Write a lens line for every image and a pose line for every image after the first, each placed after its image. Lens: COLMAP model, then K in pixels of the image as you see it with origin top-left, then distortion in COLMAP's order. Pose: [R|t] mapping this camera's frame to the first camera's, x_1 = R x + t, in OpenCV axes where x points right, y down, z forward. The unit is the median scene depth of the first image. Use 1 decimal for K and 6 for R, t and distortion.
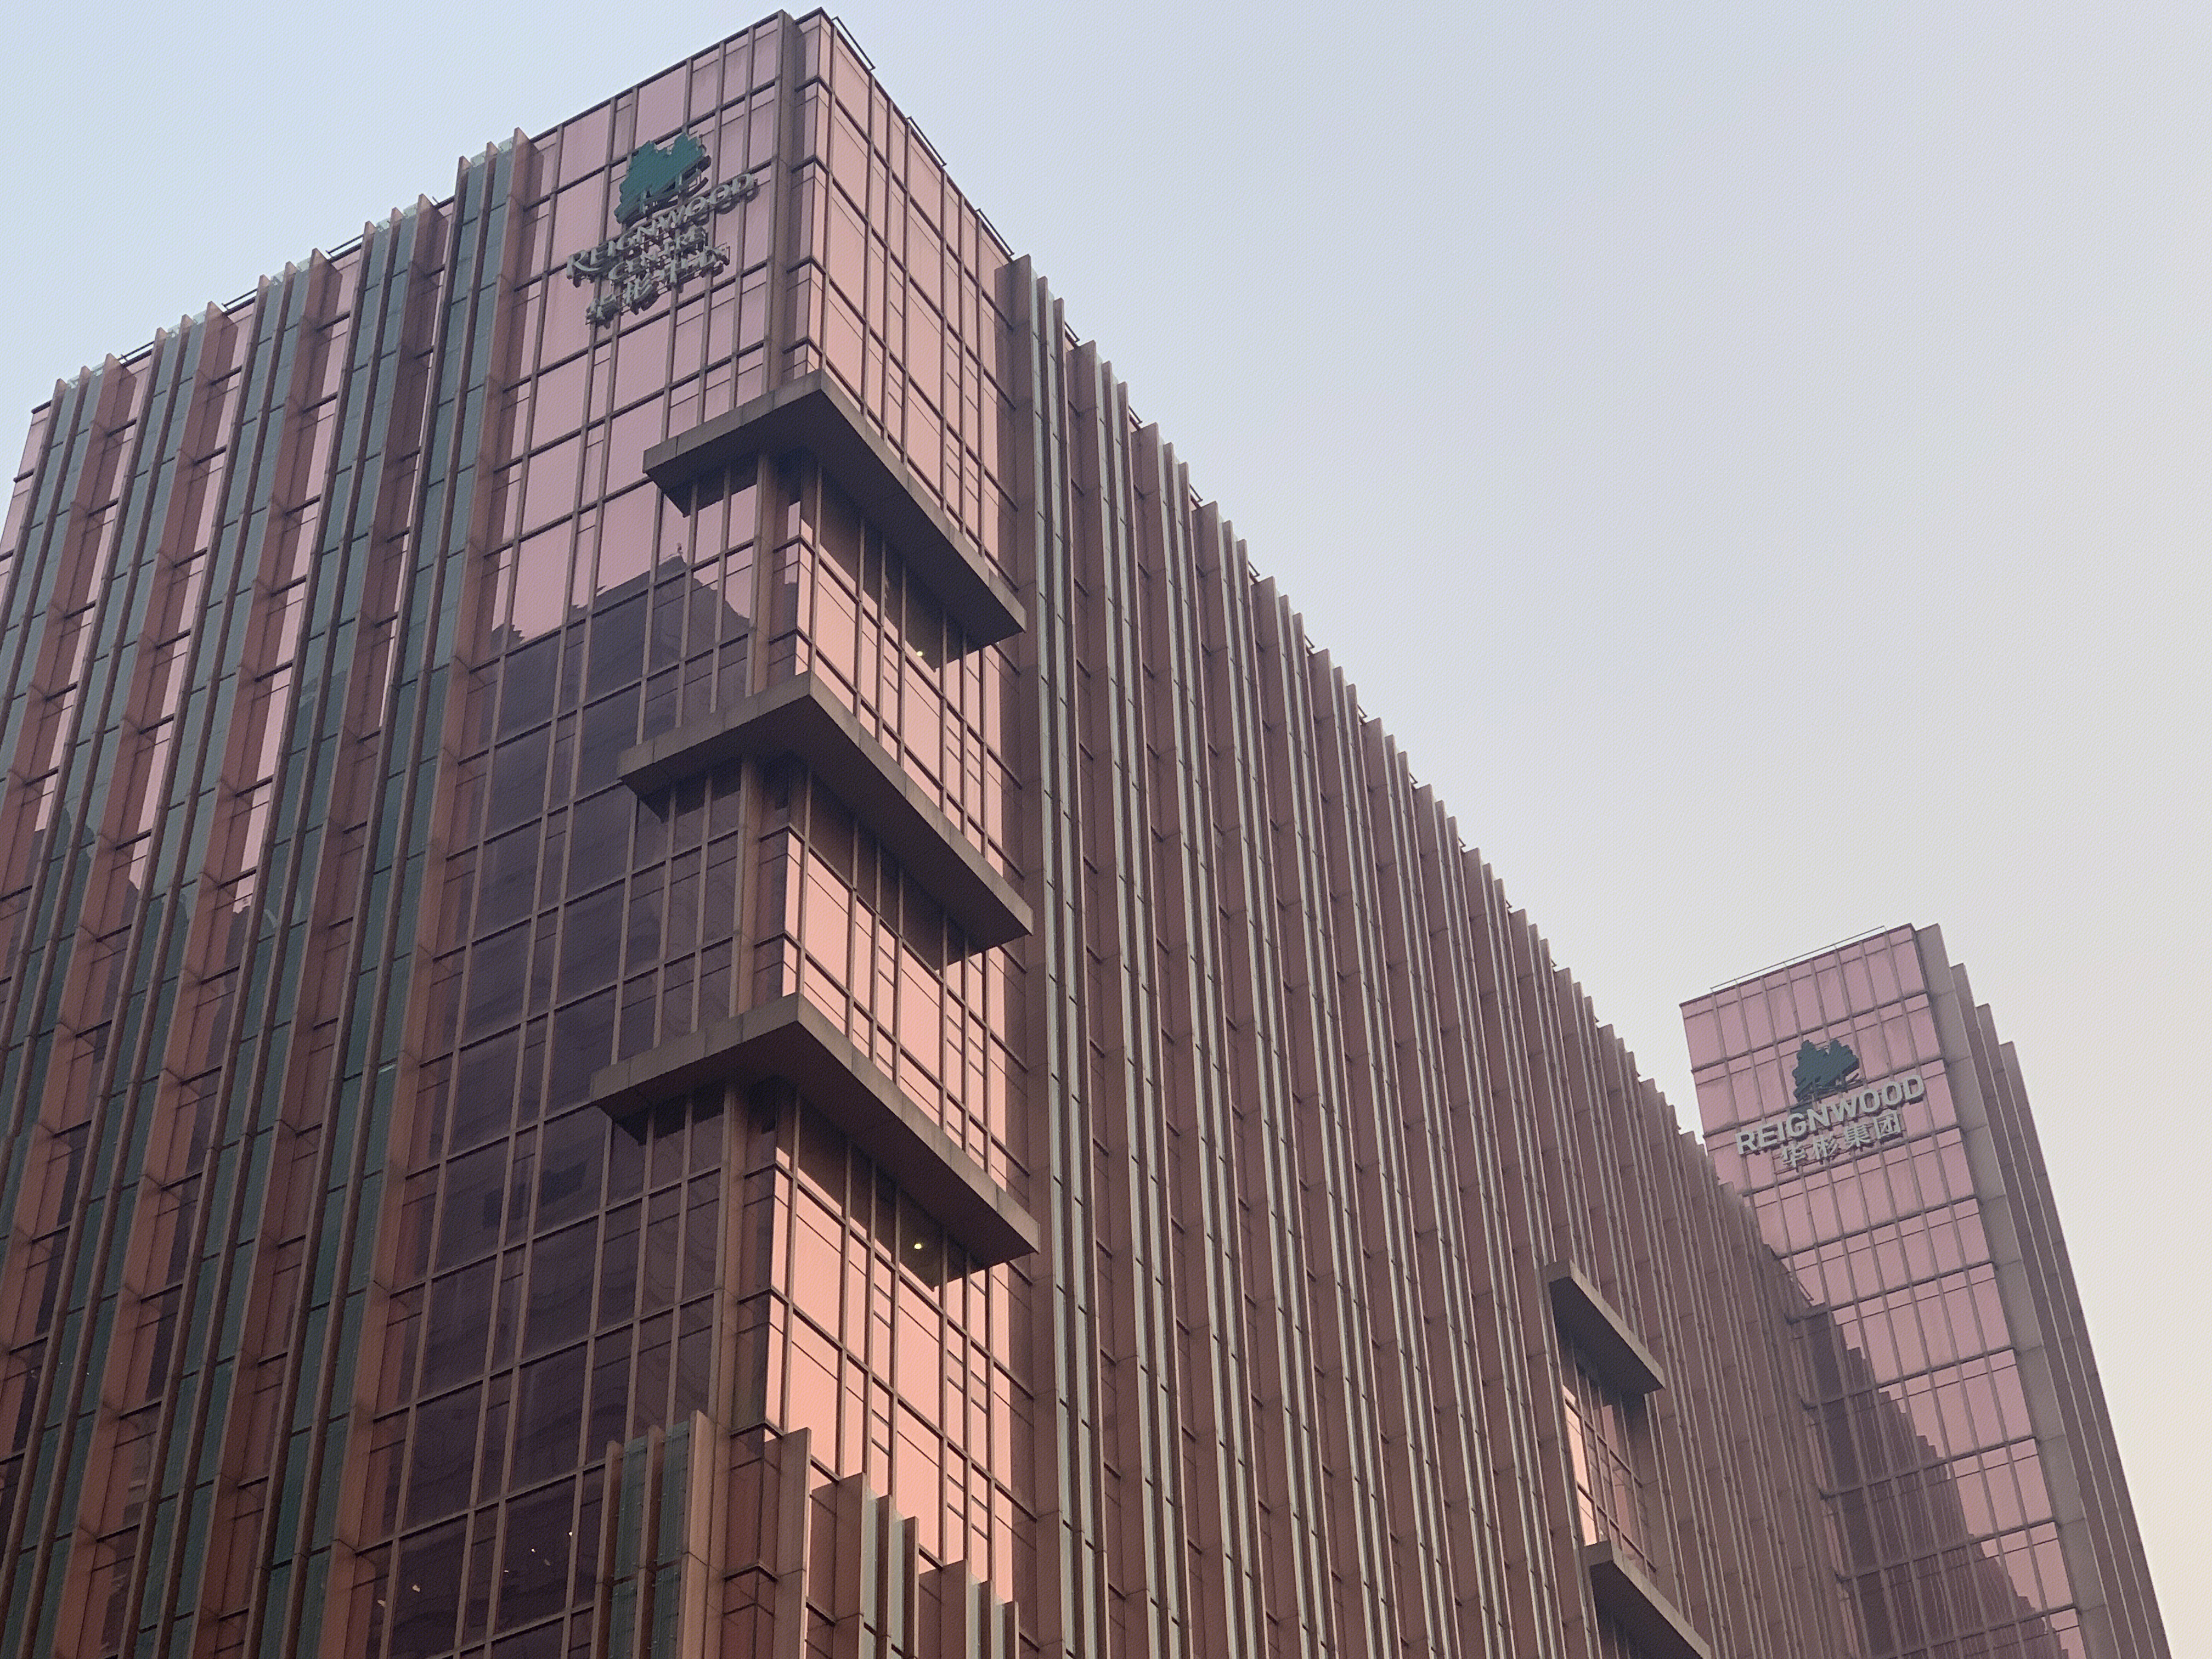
lens RADIAL K [[3597.7, 0, 1118.4], [0, 3597.7, 830.3], [0, 0, 1]] dist [0.106134, 0.000000]
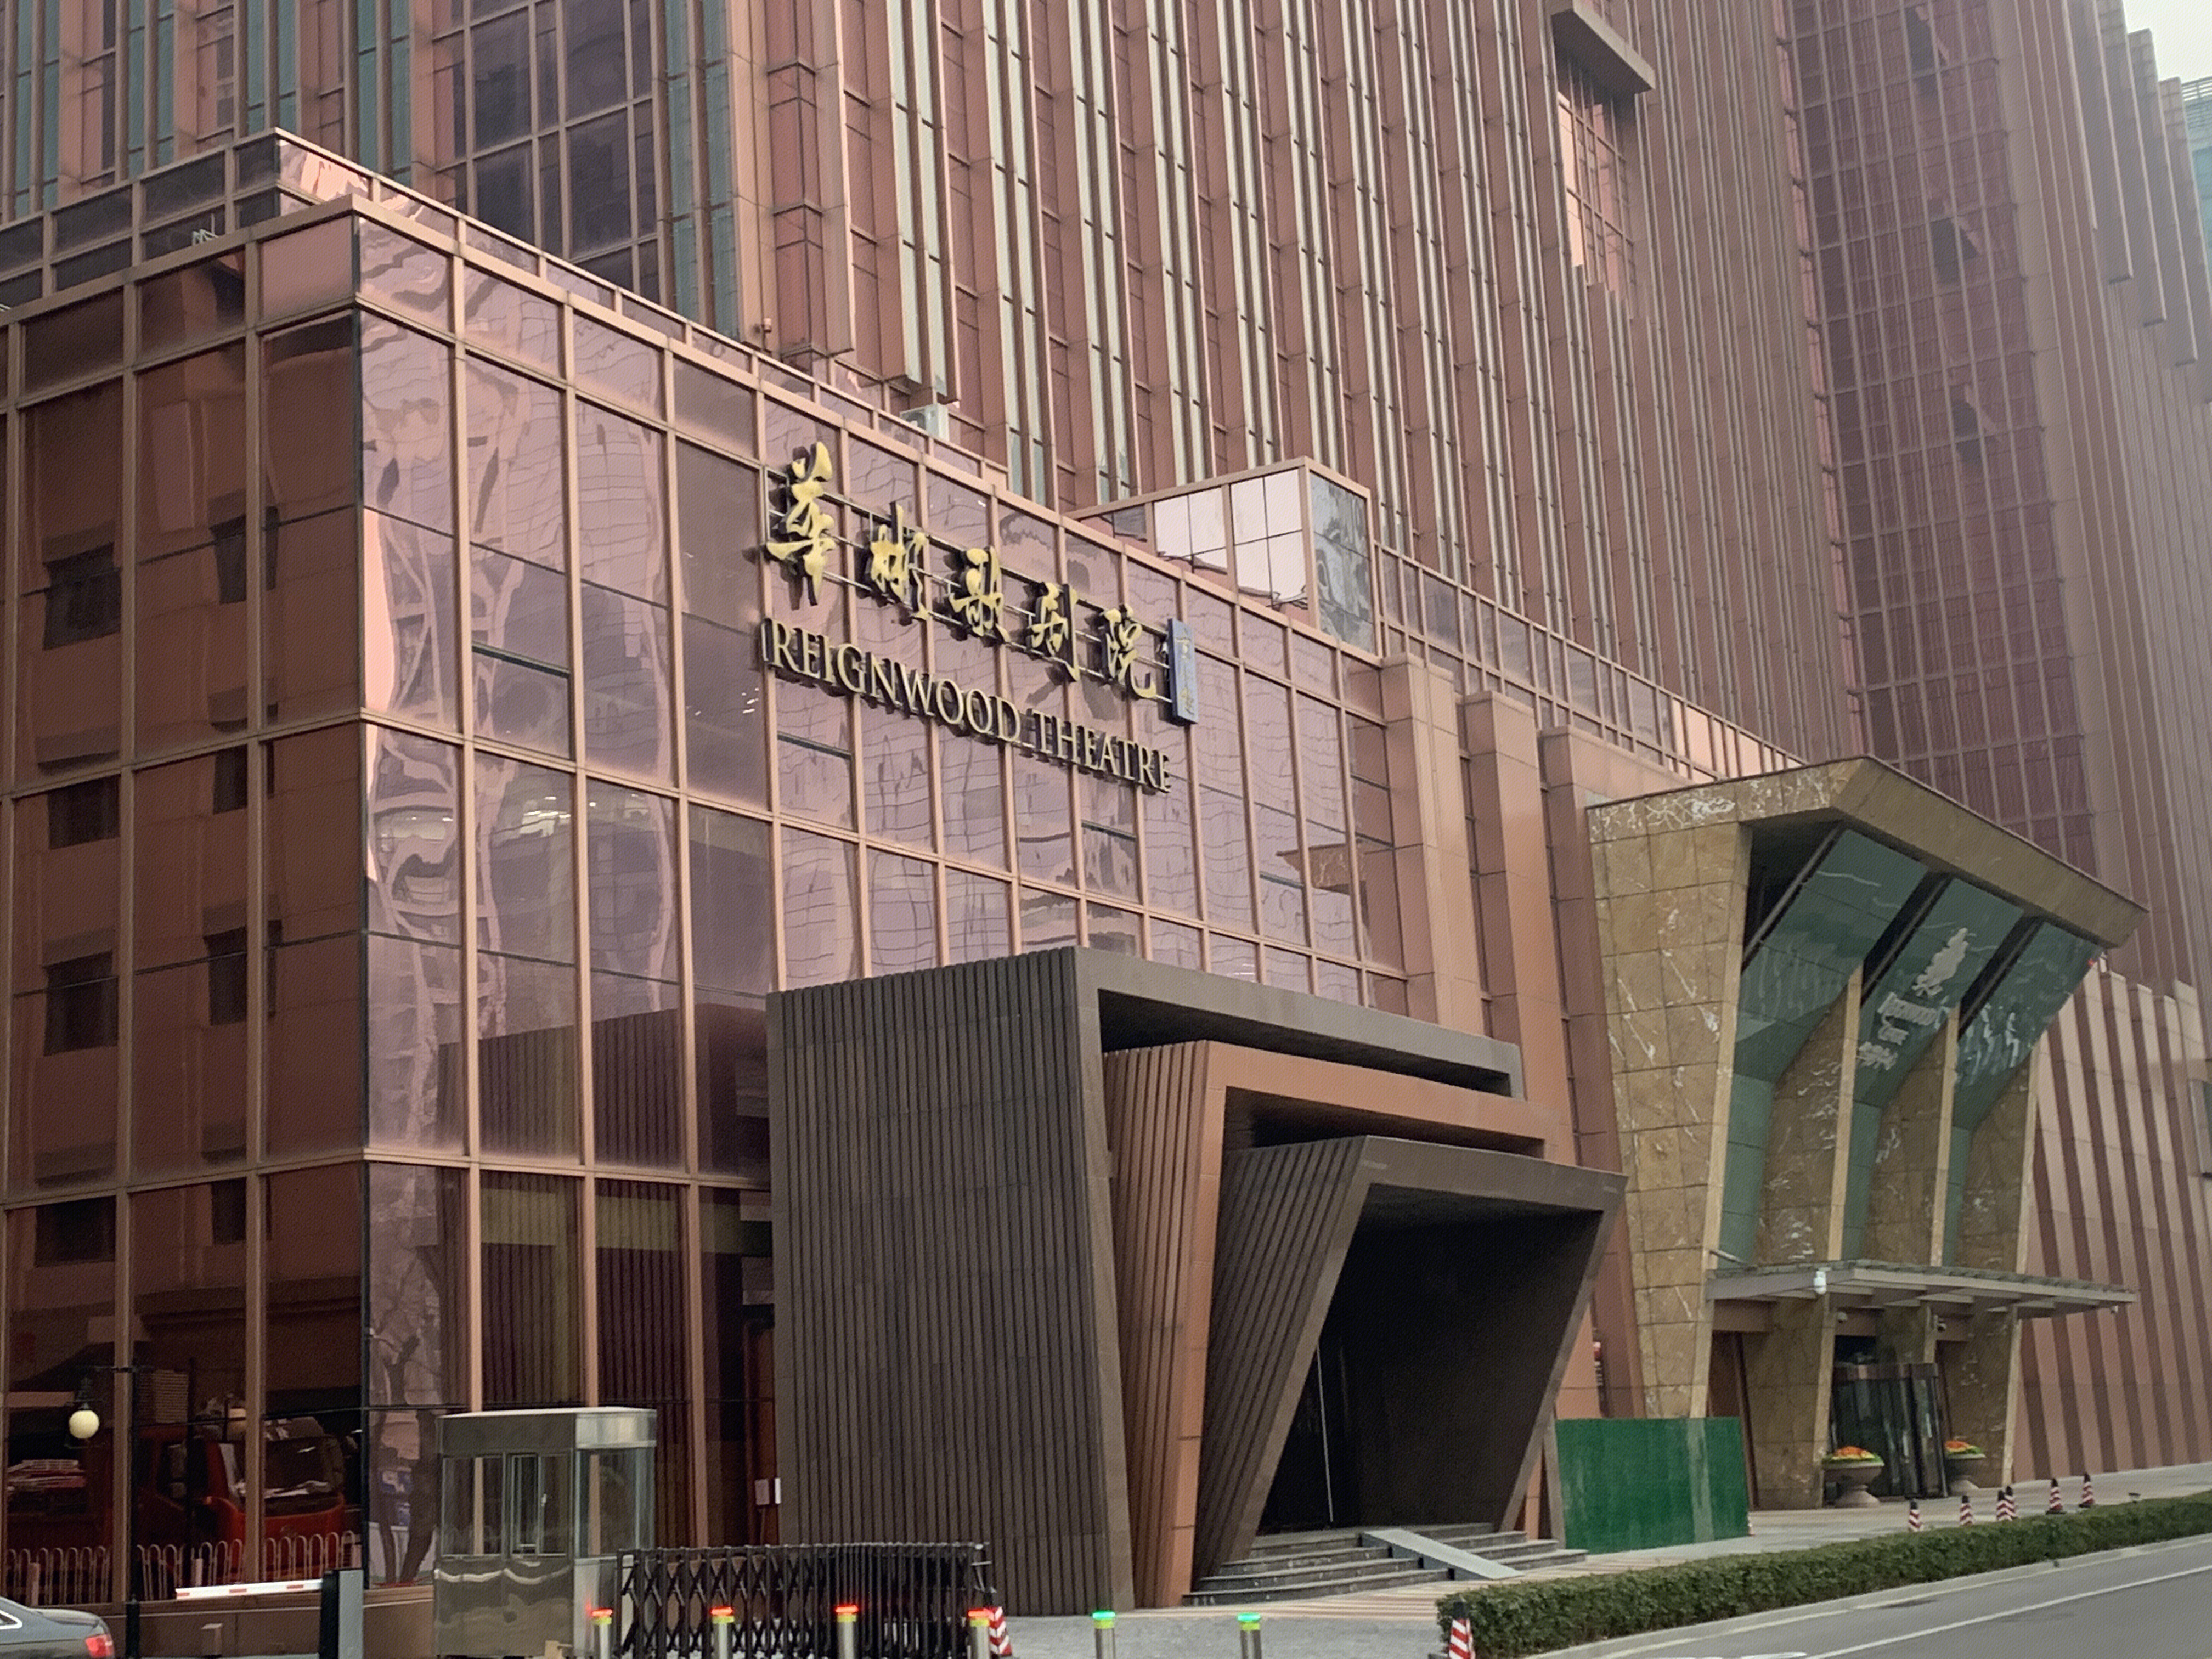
lens RADIAL K [[3107.0, 0, 1086.1], [0, 3107.0, 829.2], [0, 0, 1]] dist [0.073255, 0.000000]
pose [[0.999482, -0.027991, -0.015877, -0.004565], [0.032180, 0.866583, 0.497994, -0.099145], [-0.000180, -0.498247, 0.867035, 0.088952]]
